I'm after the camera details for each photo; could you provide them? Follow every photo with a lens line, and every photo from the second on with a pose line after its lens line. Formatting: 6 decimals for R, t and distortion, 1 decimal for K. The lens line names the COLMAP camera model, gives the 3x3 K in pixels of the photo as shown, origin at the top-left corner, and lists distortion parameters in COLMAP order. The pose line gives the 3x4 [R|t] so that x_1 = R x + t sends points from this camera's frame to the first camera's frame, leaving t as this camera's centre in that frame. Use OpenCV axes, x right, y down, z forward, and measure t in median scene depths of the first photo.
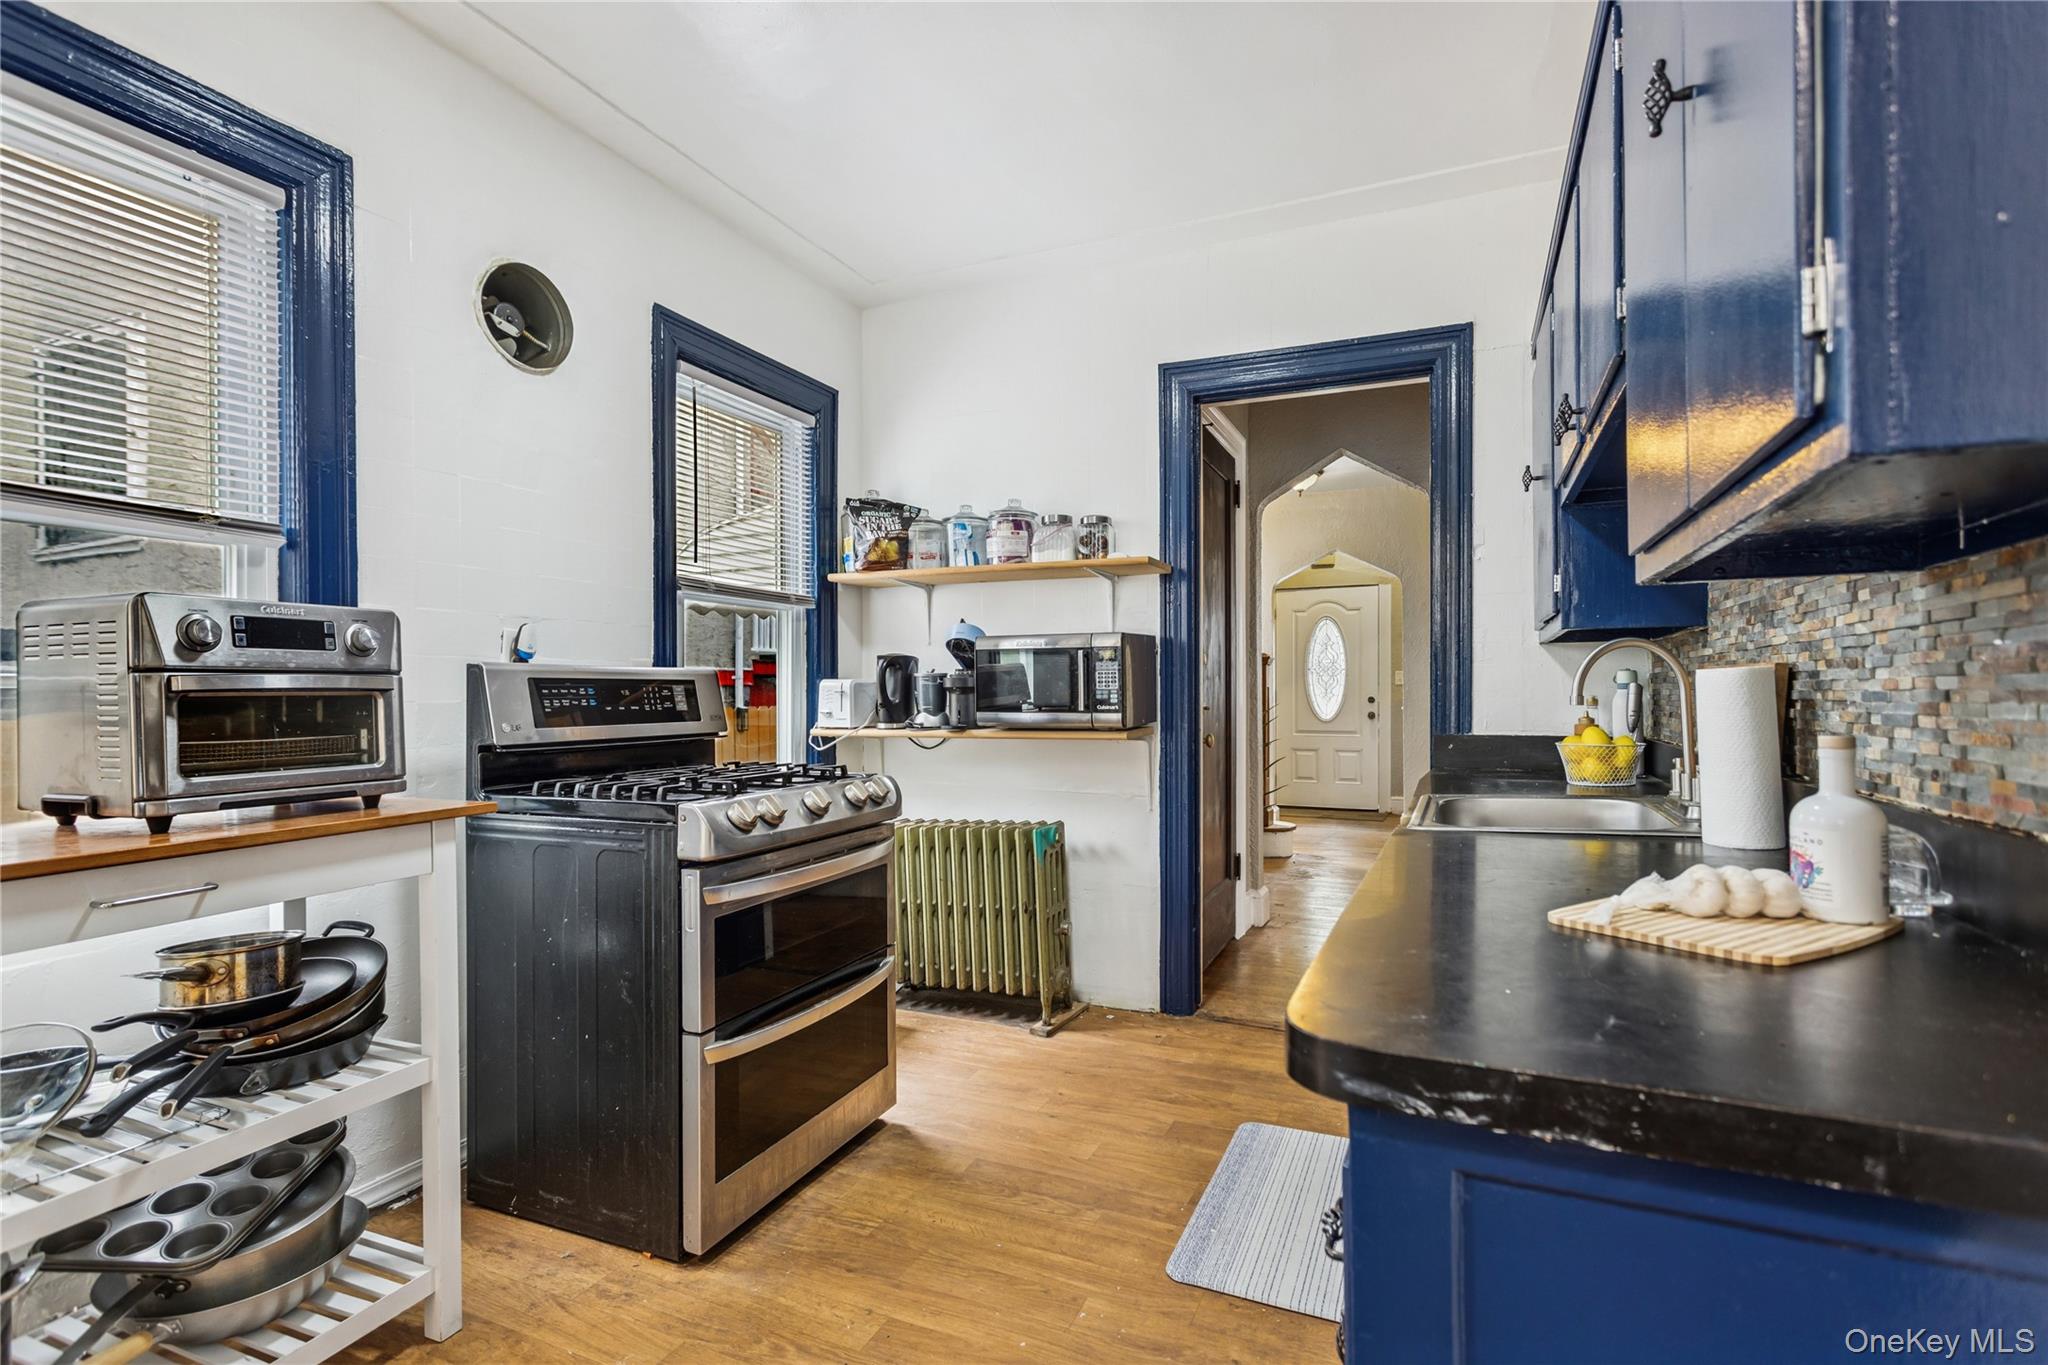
lens RADIAL K [[971.0, 0, 1018.2], [0, 971.0, 682.3], [0, 0, 1]] dist [0.001294, 0.001251]
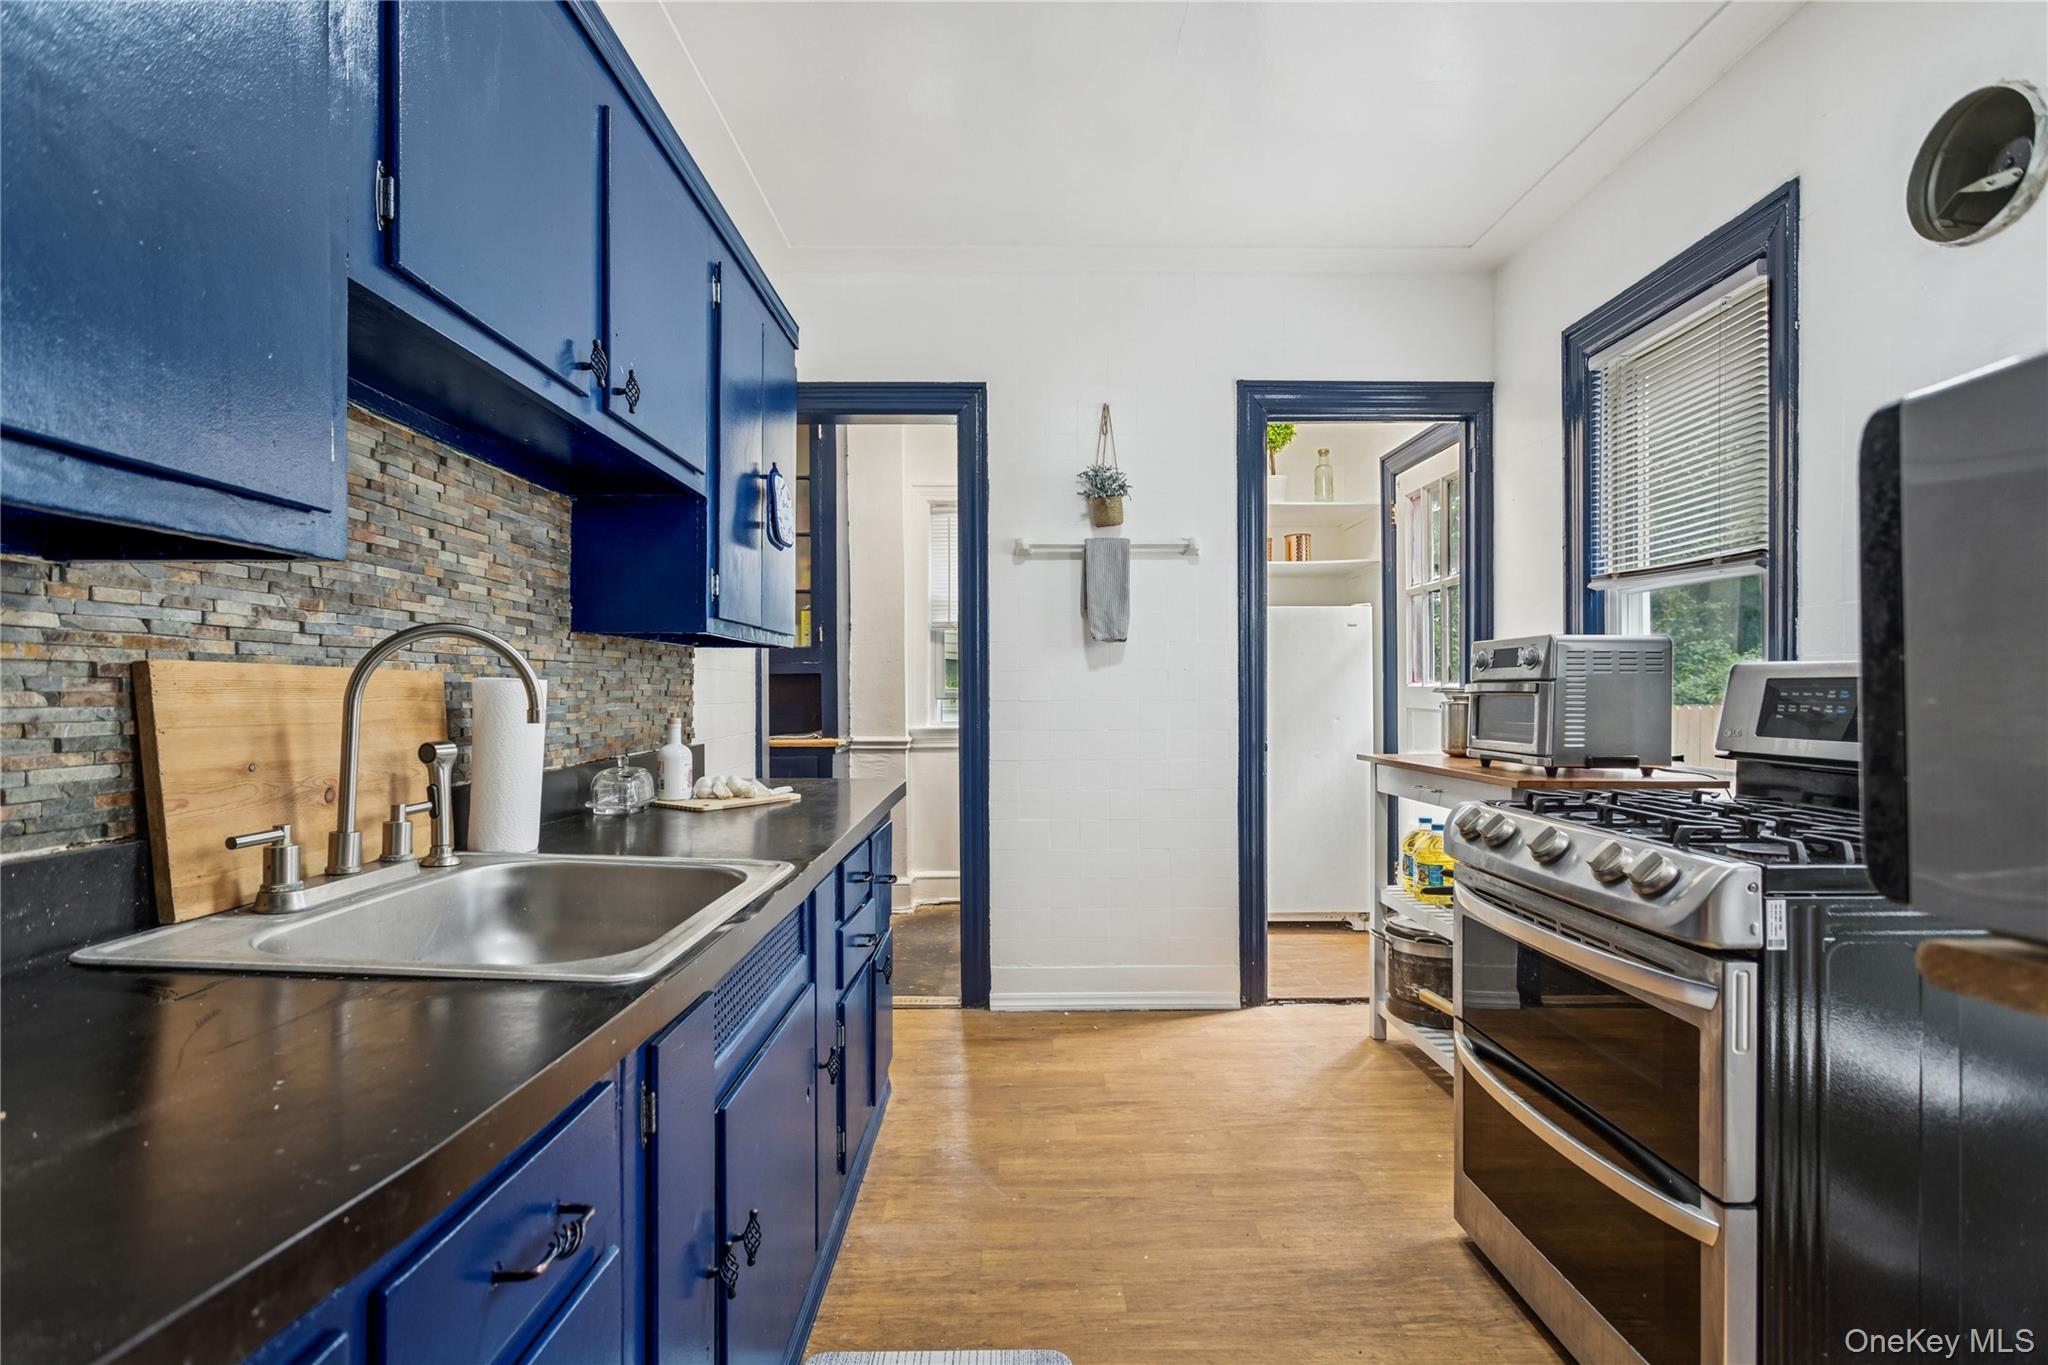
lens RADIAL K [[971.0, 0, 1018.2], [0, 971.0, 682.3], [0, 0, 1]] dist [0.001294, 0.001251]
pose [[-0.912737, 0.001710, -0.408545, 0.310055], [0.008323, 0.999862, -0.014410, 0.003882], [0.408464, -0.016553, -0.912624, 1.007789]]
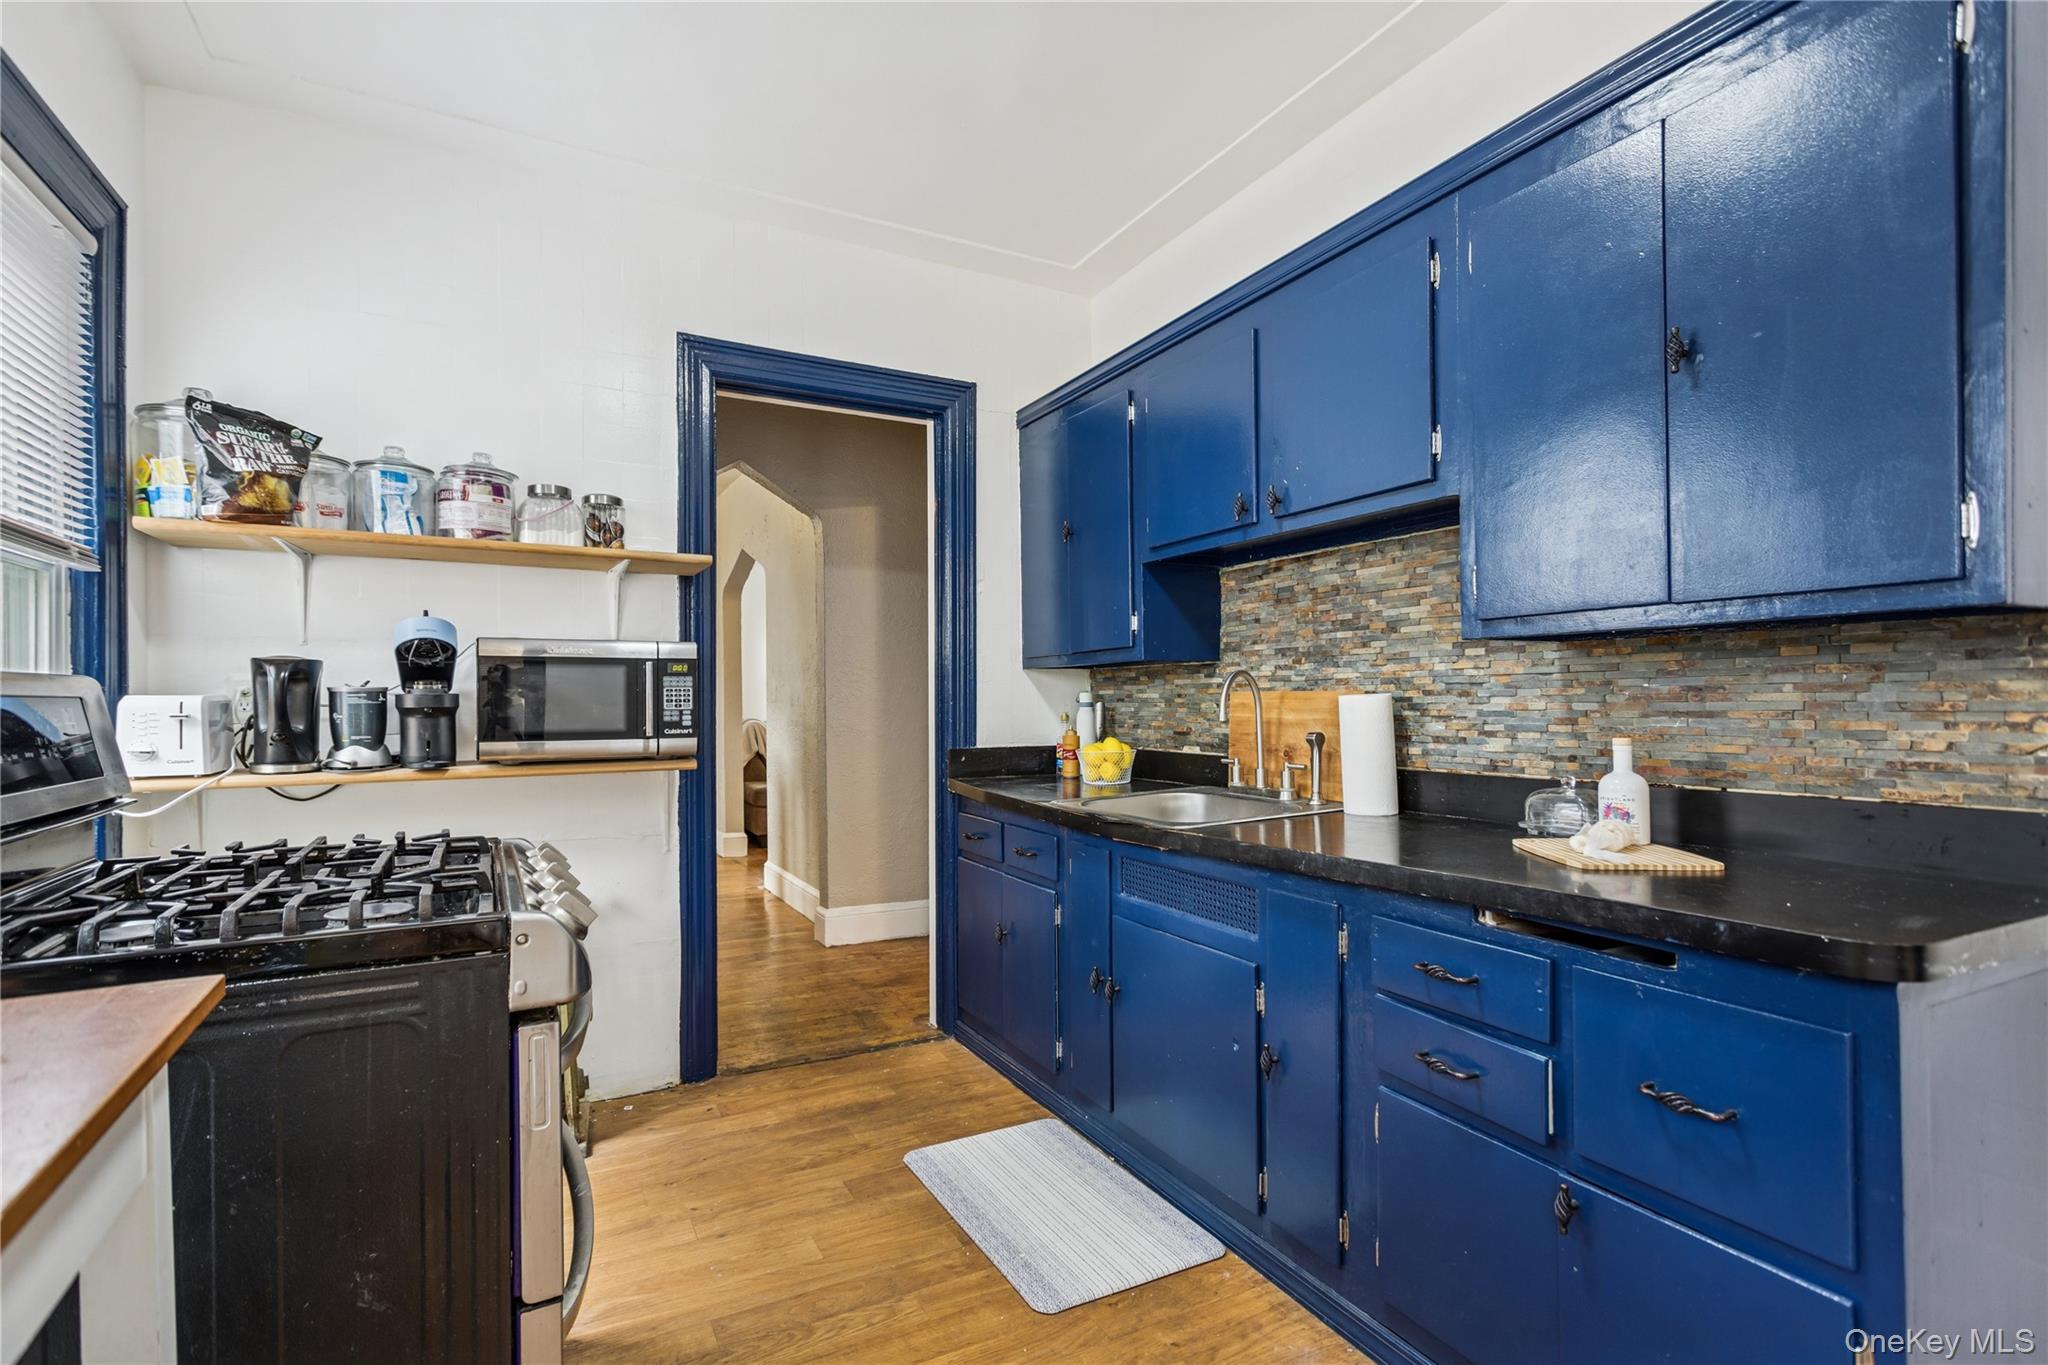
lens RADIAL K [[975.3, 0, 1021.6], [0, 975.3, 694.3], [0, 0, 1]] dist [0.003281, 0.000808]
pose [[0.619165, 0.005256, 0.785243, -0.353327], [-0.003406, 0.999986, -0.004008, -0.003522], [-0.785253, -0.000193, 0.619175, 0.229458]]
